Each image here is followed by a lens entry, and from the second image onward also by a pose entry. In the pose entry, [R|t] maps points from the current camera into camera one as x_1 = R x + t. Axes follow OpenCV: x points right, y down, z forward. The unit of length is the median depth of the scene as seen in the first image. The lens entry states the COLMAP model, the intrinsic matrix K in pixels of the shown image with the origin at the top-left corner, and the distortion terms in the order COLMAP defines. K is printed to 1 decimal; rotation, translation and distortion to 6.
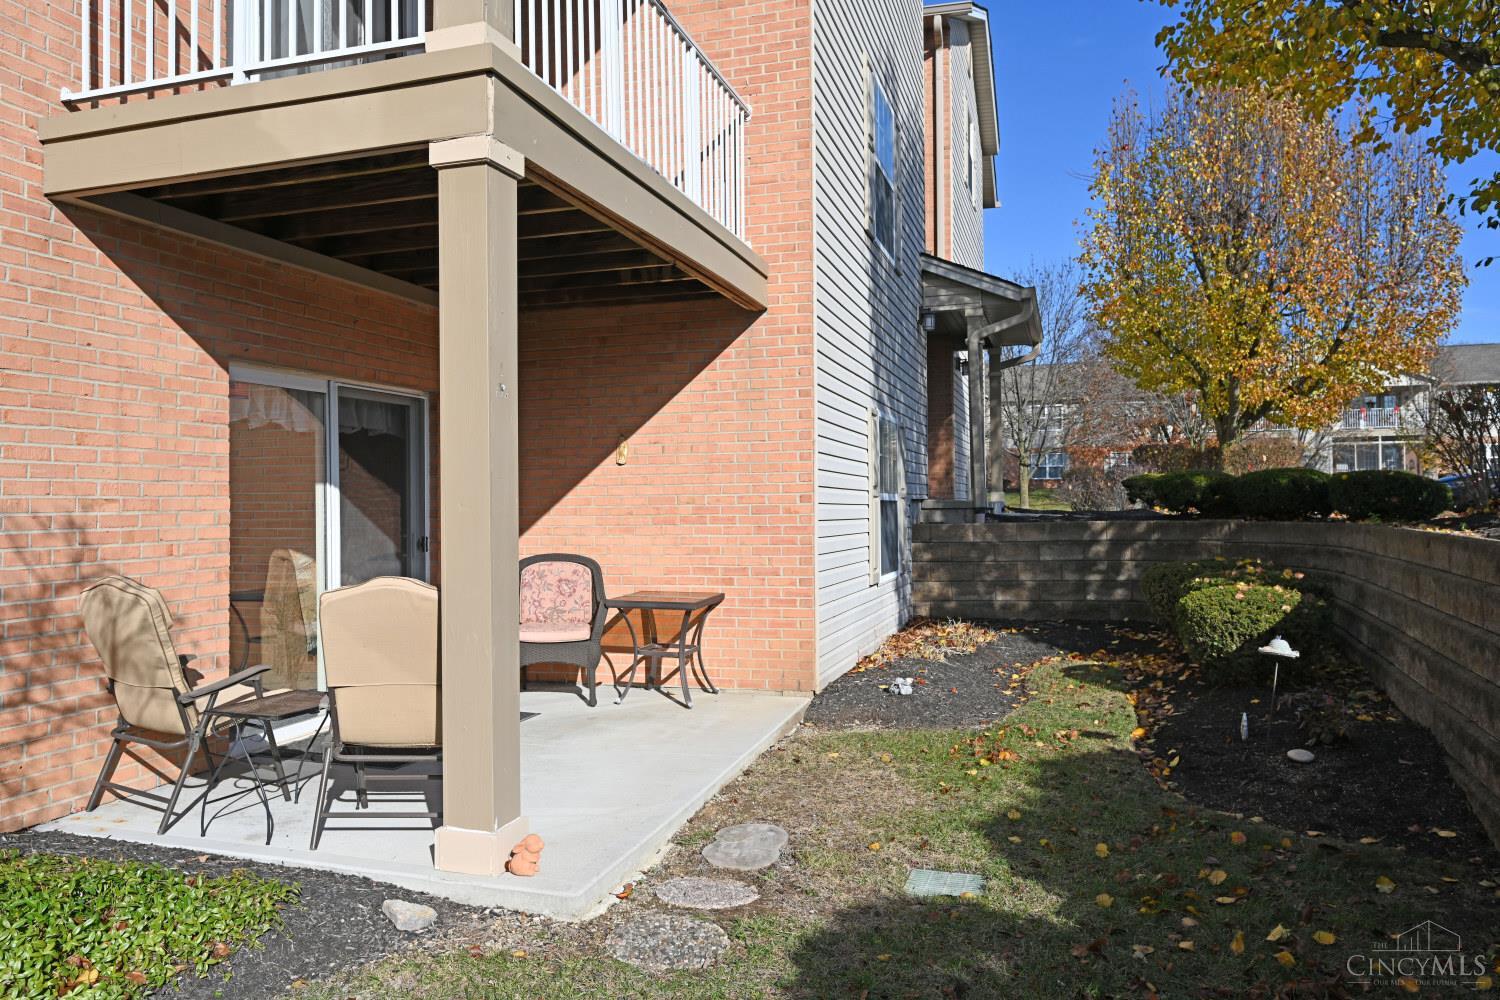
lens RADIAL K [[1031.9, 0, 752.6], [0, 1031.9, 494.6], [0, 0, 1]] dist [0.002223, -0.011165]
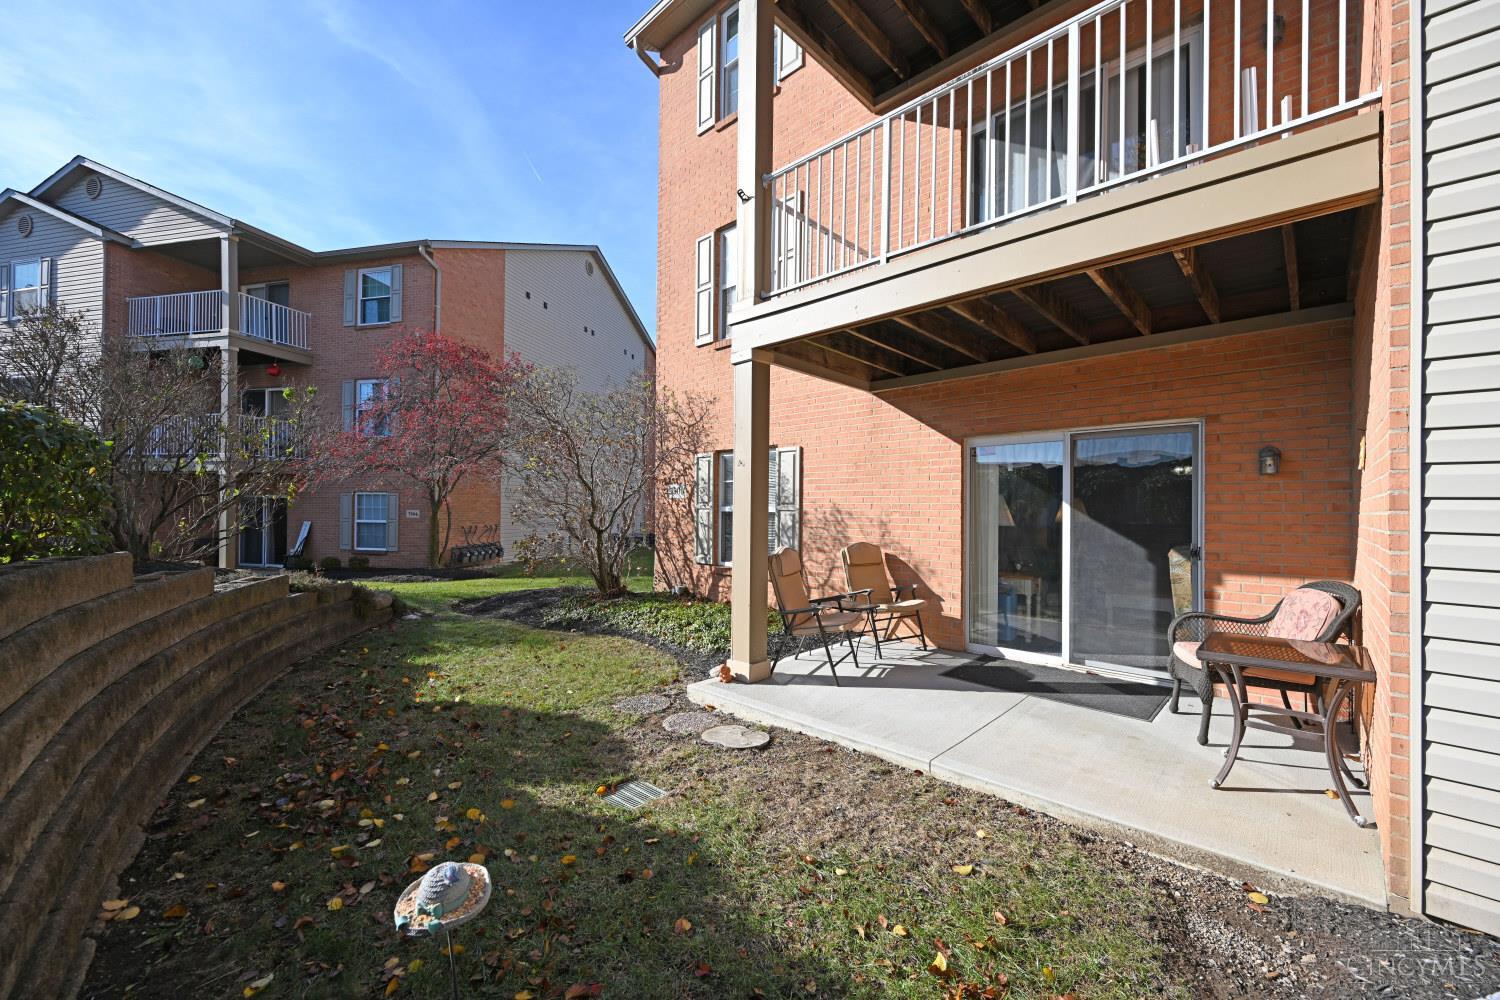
lens RADIAL K [[594.0, 0, 747.3], [0, 594.0, 507.0], [0, 0, 1]] dist [0.000929, 0.000252]
pose [[-0.441845, 0.009663, -0.897040, 0.466777], [0.008239, 0.999944, 0.006713, -0.010941], [0.897054, -0.004425, -0.441899, 0.829309]]
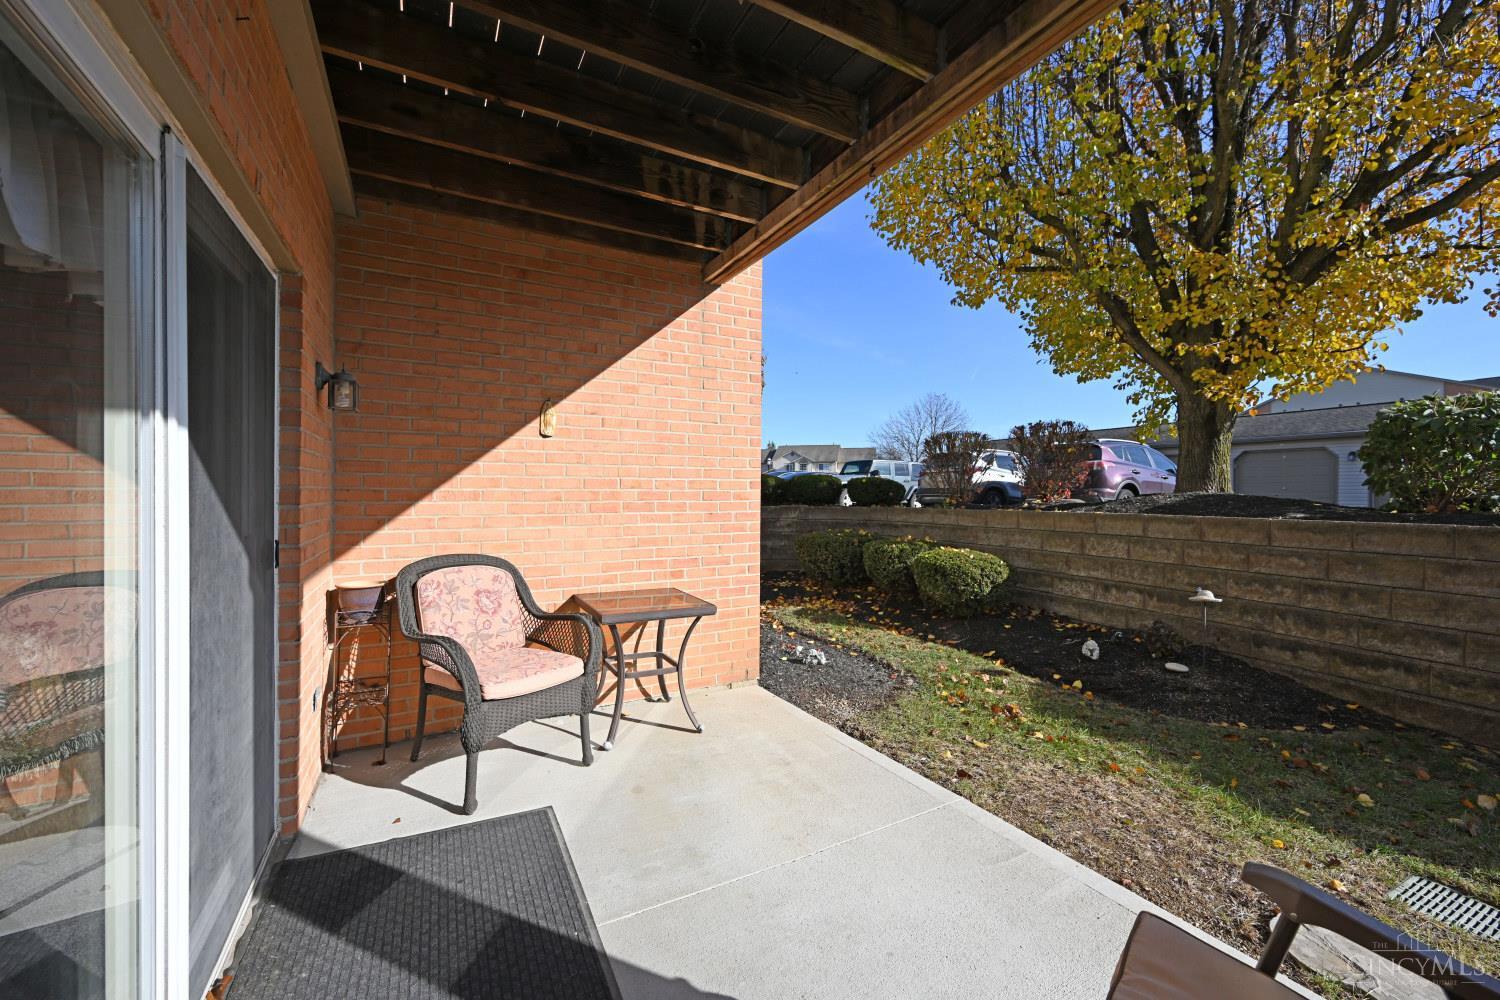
lens RADIAL K [[594.0, 0, 746.0], [0, 594.0, 494.3], [0, 0, 1]] dist [0.000929, 0.000252]
pose [[0.703017, 0.011320, 0.711083, -0.358047], [-0.016026, 0.999872, -0.000072, 0.013067], [-0.710992, -0.011345, 0.703108, 0.599615]]
